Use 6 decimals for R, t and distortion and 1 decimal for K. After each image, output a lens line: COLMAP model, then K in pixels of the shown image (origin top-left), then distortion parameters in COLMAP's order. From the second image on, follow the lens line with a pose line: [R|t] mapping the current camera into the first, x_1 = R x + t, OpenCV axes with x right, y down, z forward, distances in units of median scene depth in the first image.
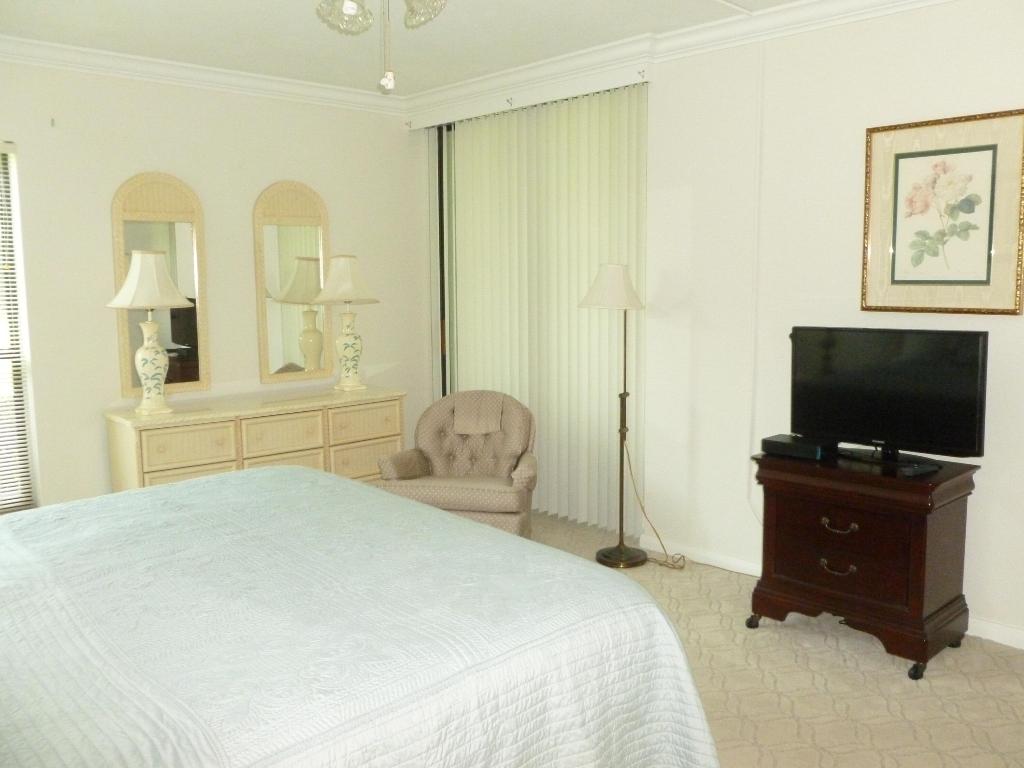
lens RADIAL K [[889.5, 0, 514.3], [0, 889.5, 389.2], [0, 0, 1]] dist [-0.028023, 0.008869]
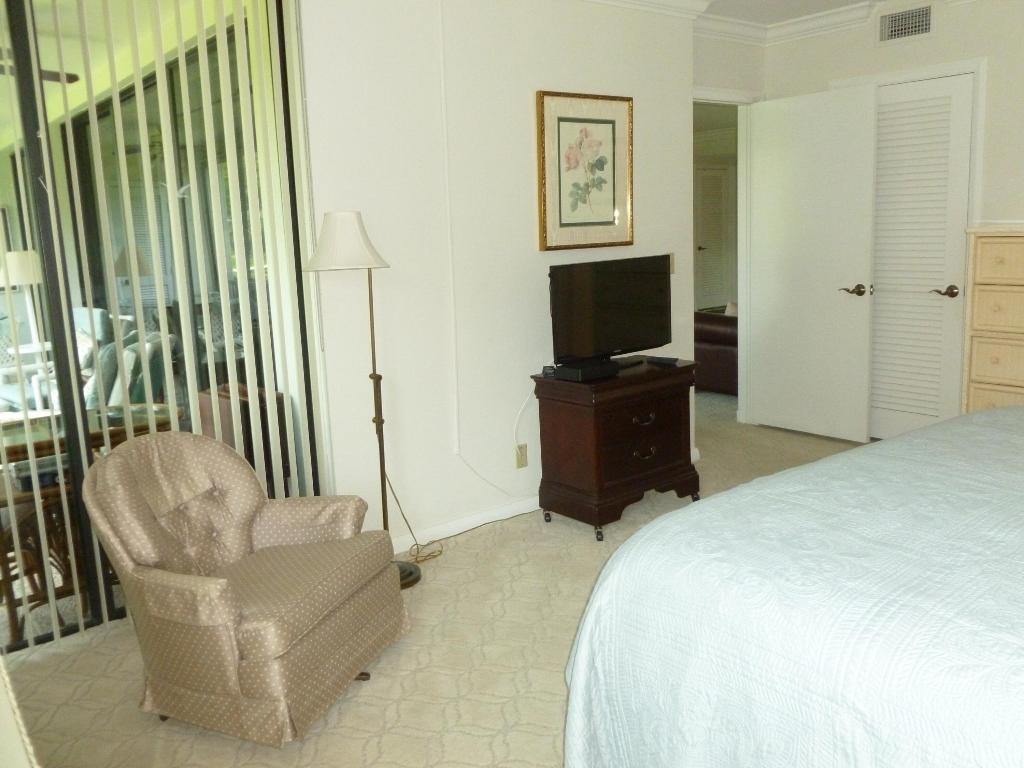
lens RADIAL K [[889.5, 0, 514.3], [0, 889.5, 389.2], [0, 0, 1]] dist [-0.028023, 0.008869]
pose [[0.057570, -0.170673, 0.983644, -0.816160], [0.174725, 0.971794, 0.158391, -0.109016], [-0.982933, 0.162748, 0.085767, 1.017025]]
